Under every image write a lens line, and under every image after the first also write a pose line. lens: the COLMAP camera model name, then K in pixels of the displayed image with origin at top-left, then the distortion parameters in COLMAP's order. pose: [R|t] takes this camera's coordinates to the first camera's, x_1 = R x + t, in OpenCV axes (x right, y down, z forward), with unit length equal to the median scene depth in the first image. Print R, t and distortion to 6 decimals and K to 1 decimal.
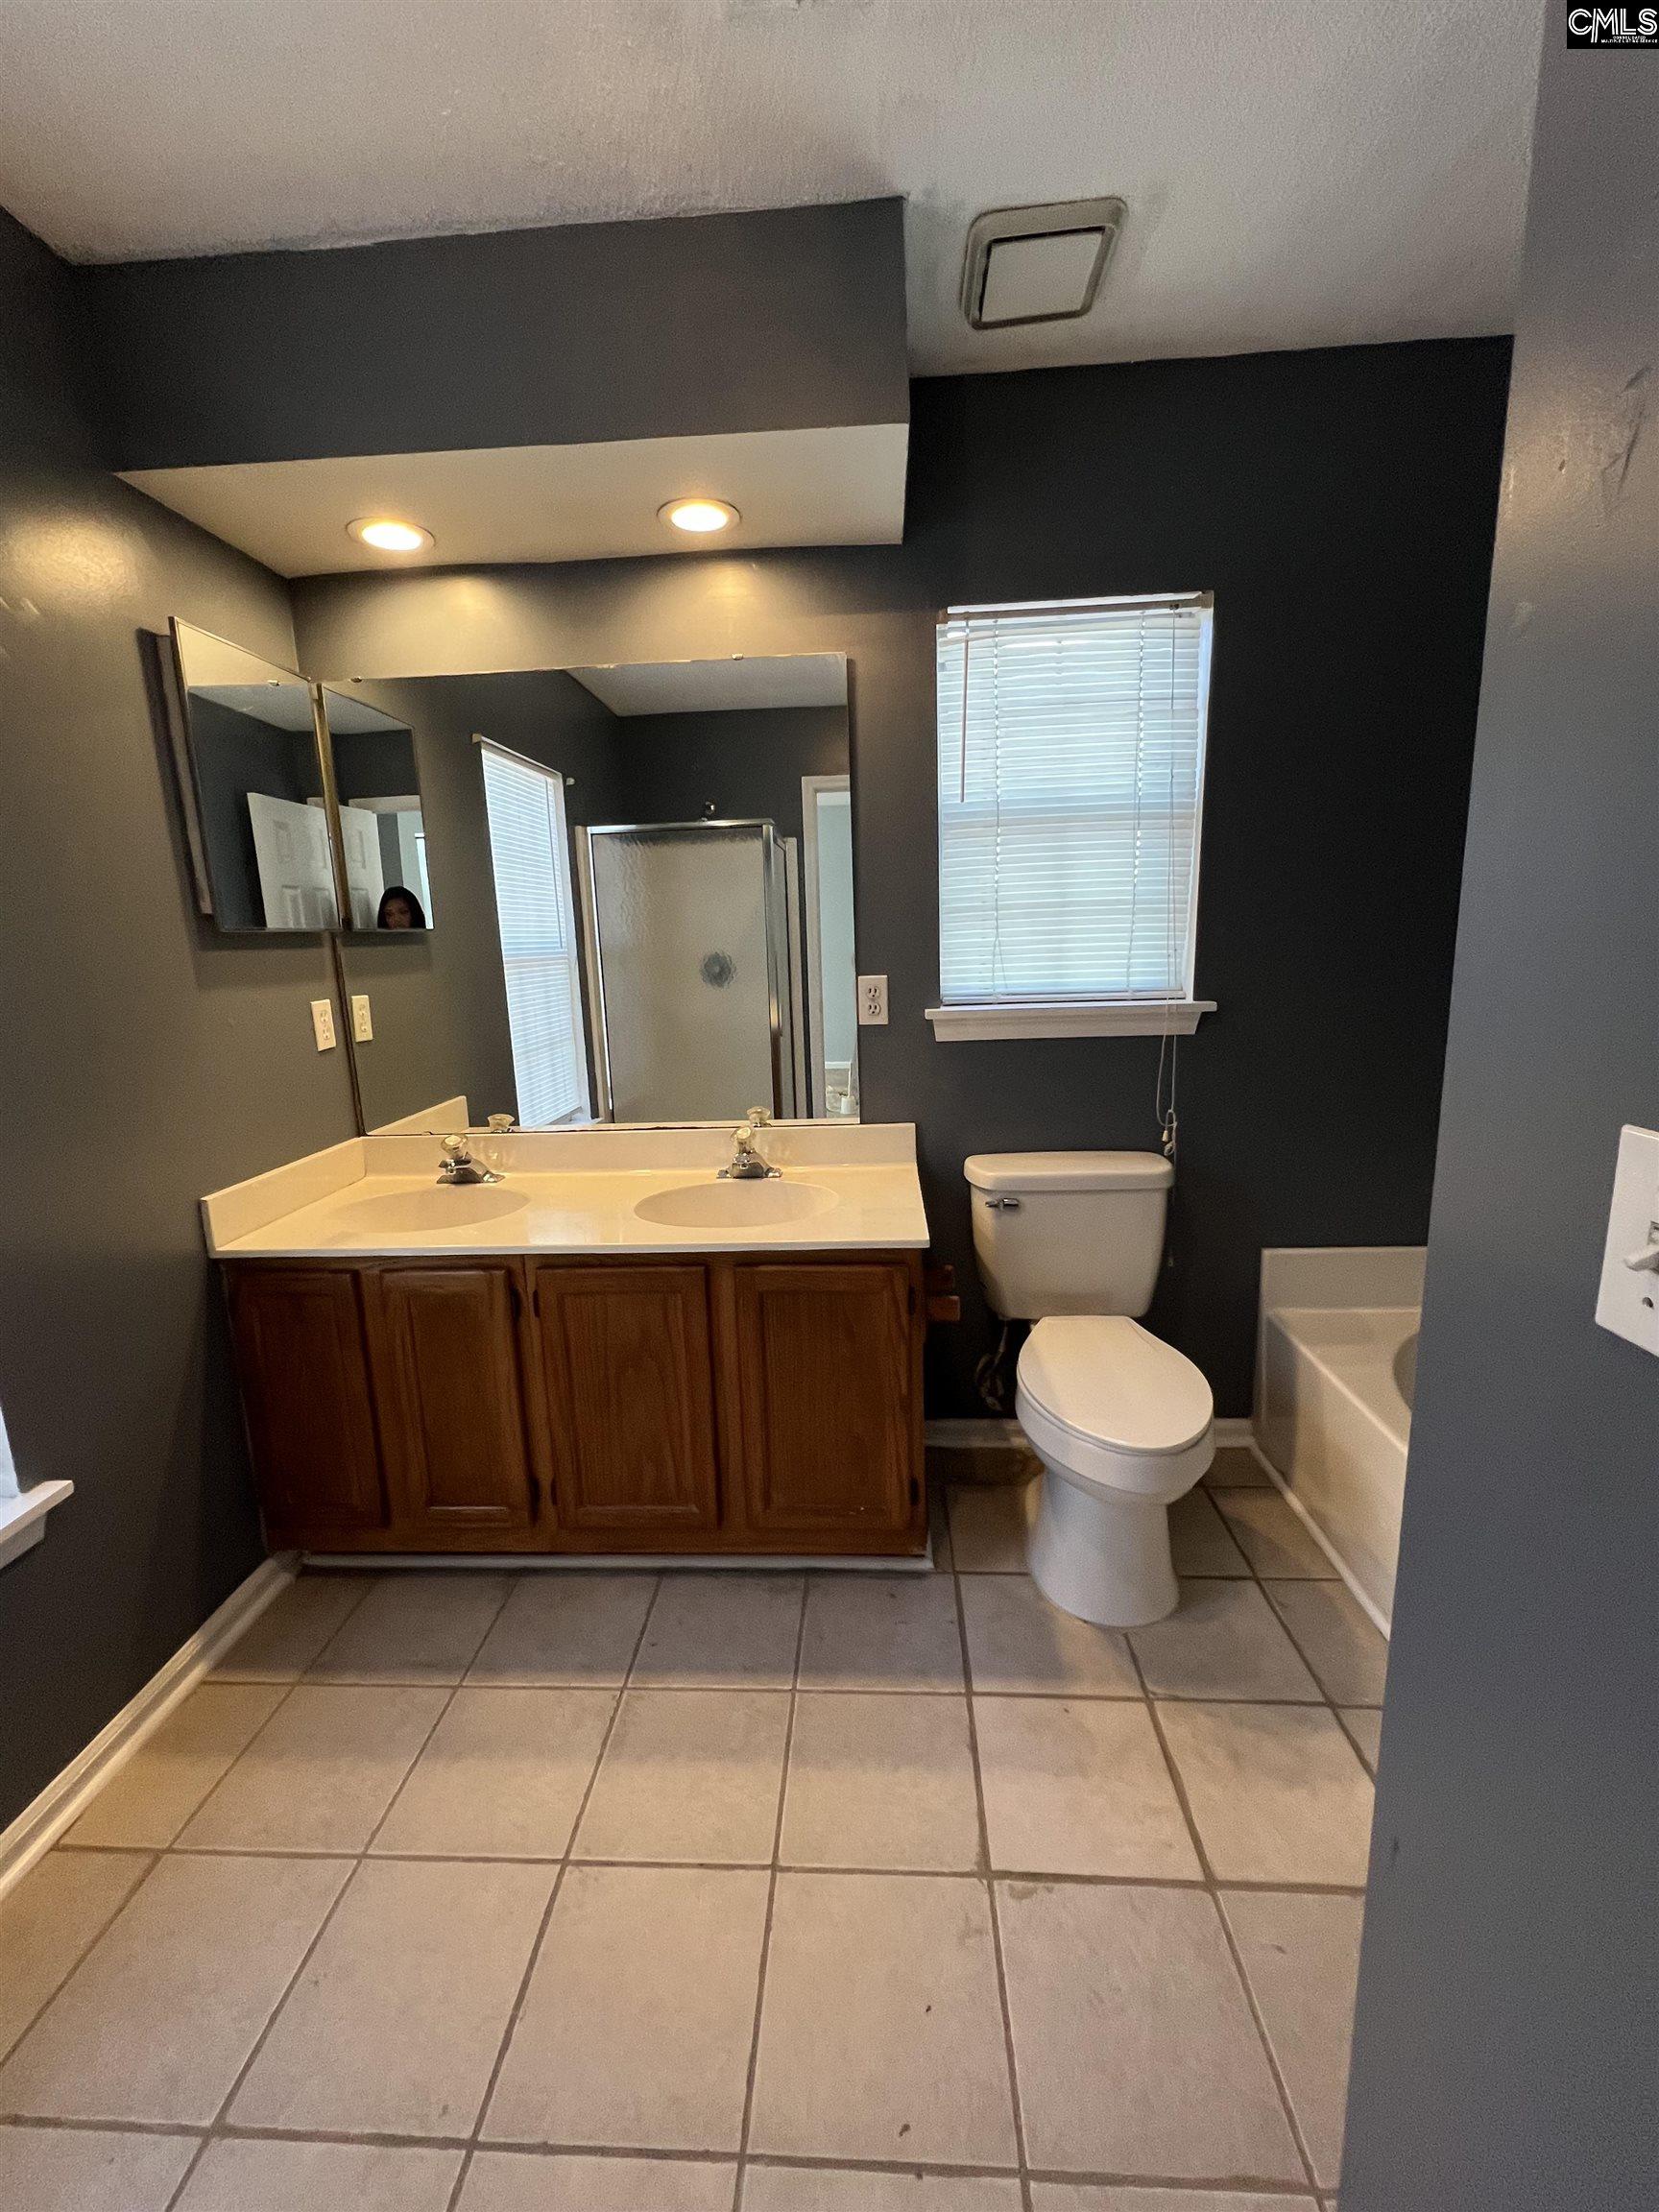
lens RADIAL K [[901.4, 0, 827.3], [0, 901.4, 1106.1], [0, 0, 1]] dist [-0.000821, -0.000255]
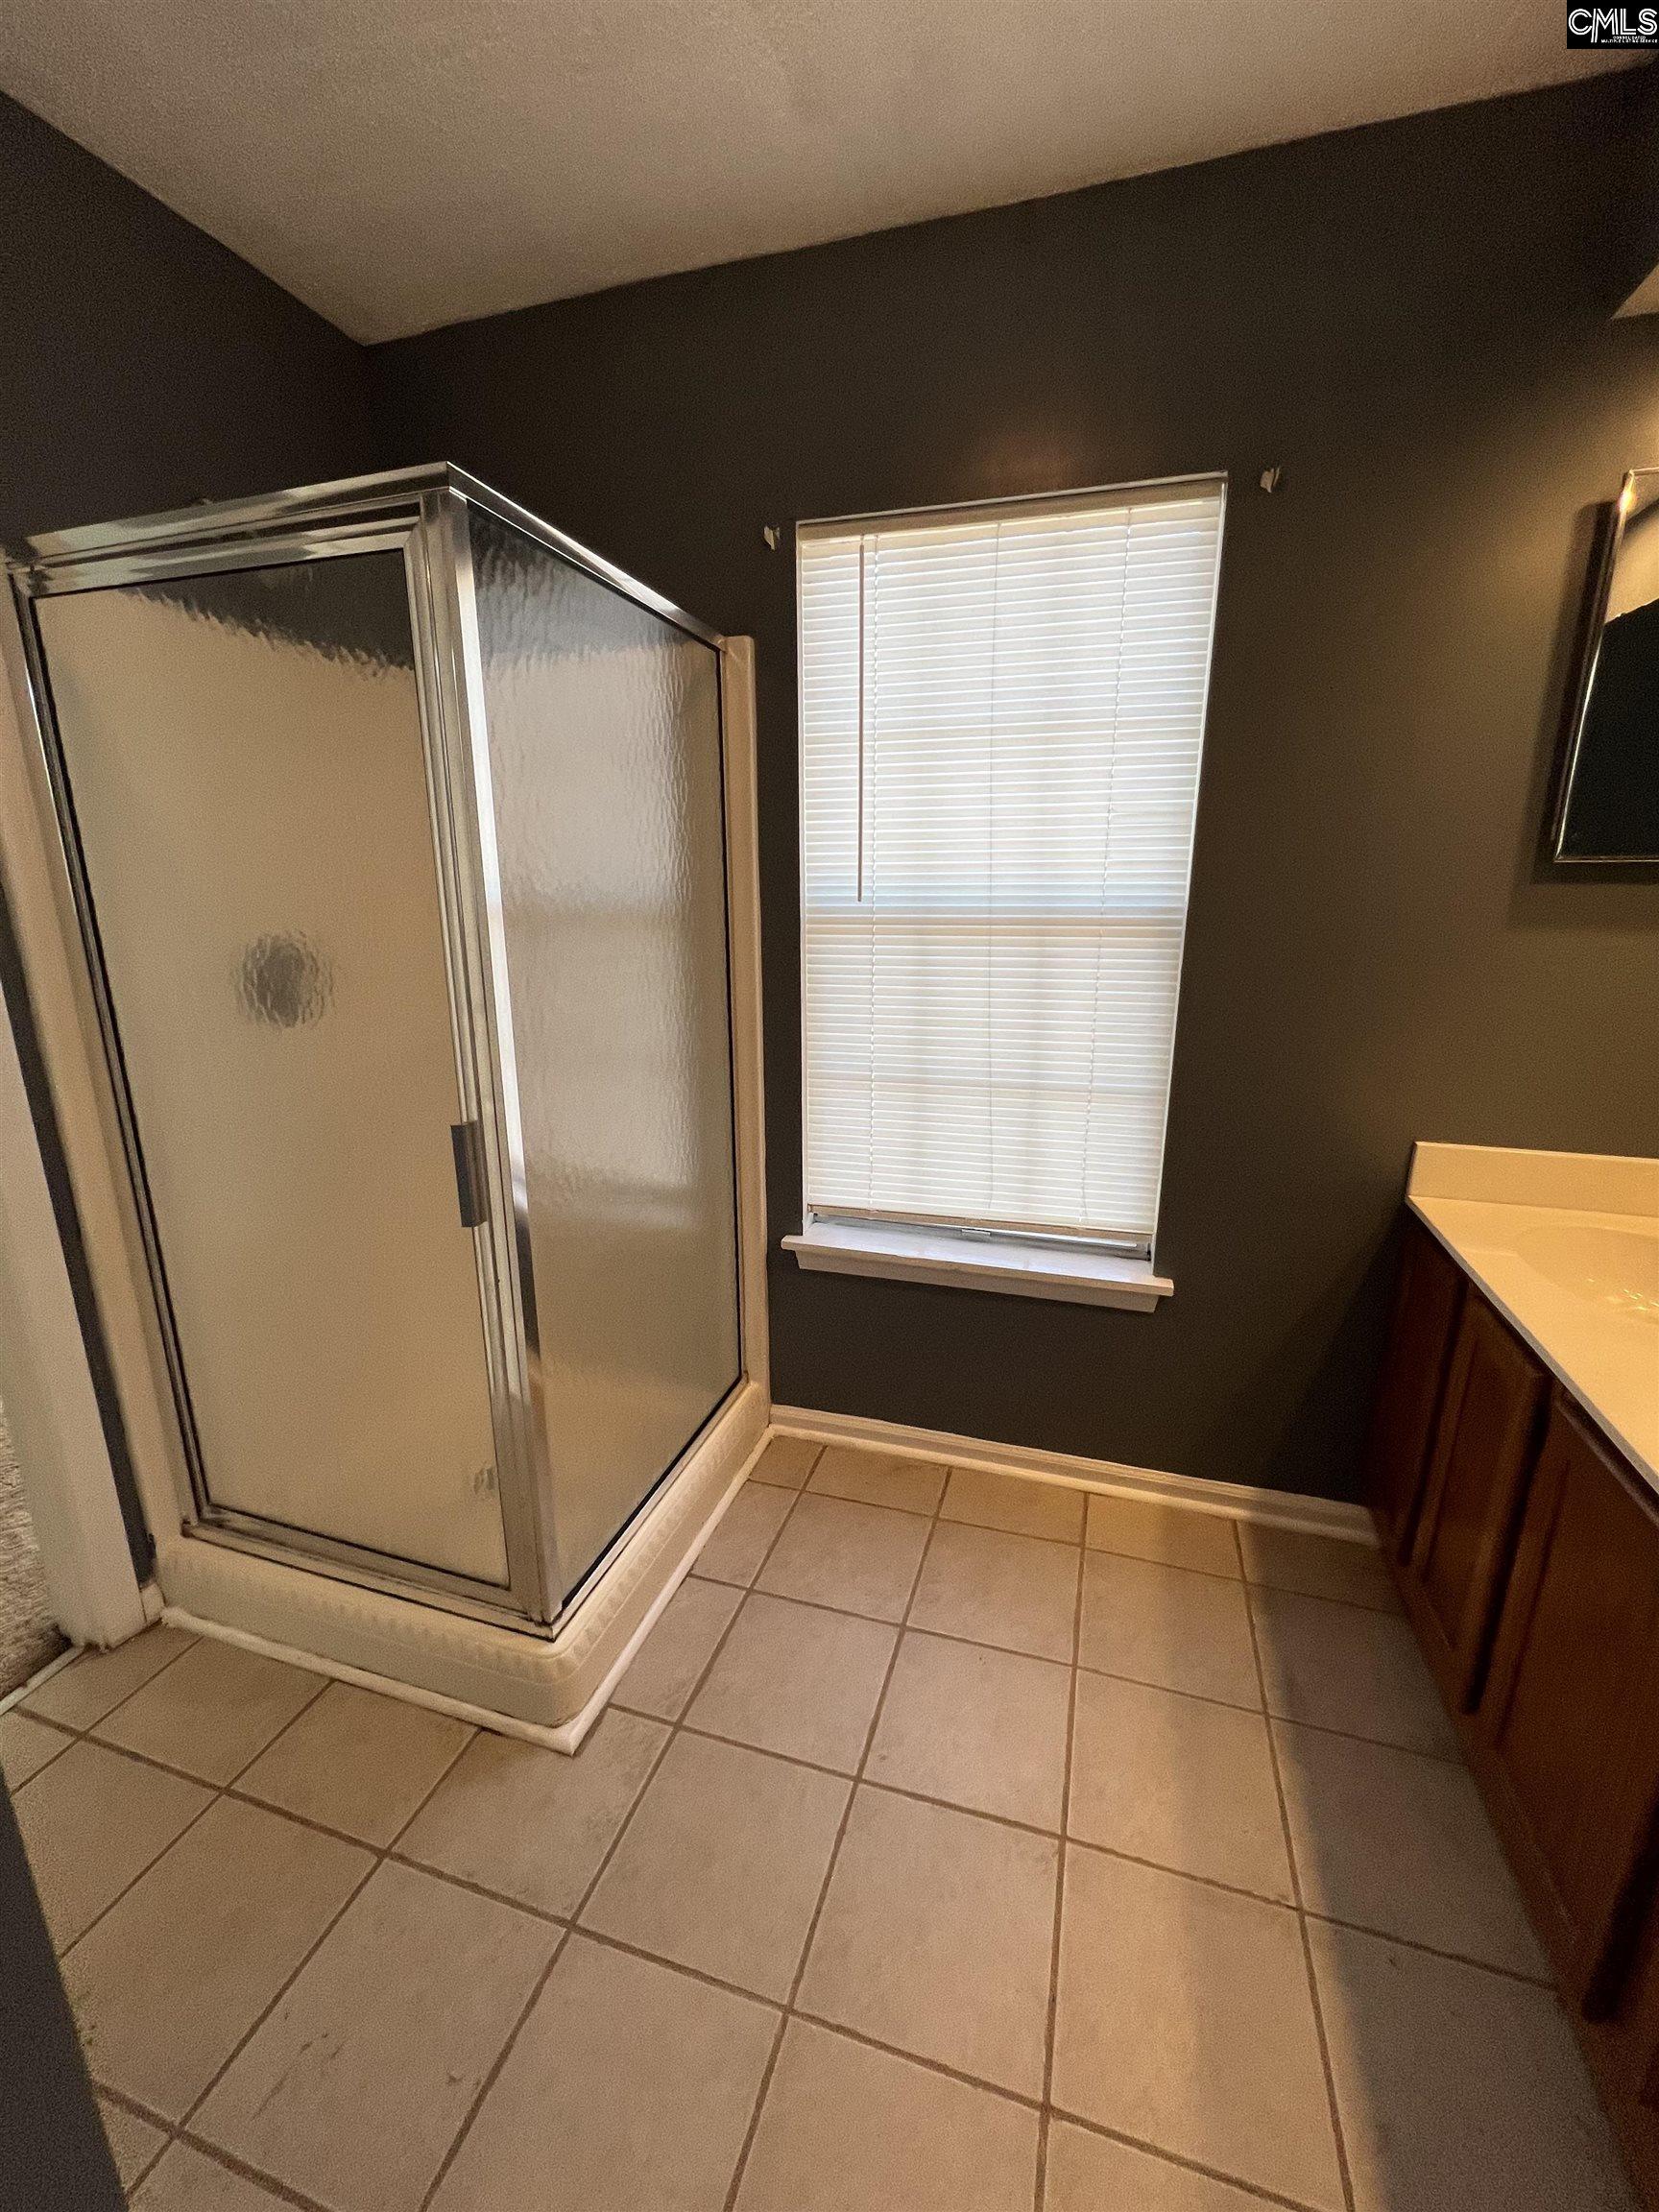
lens RADIAL K [[901.4, 0, 827.3], [0, 901.4, 1106.1], [0, 0, 1]] dist [-0.000821, -0.000255]
pose [[-0.249972, 0.269299, -0.930049, 0.362984], [-0.174159, 0.932372, 0.316781, -0.131390], [0.952461, 0.241163, -0.186166, 0.575668]]
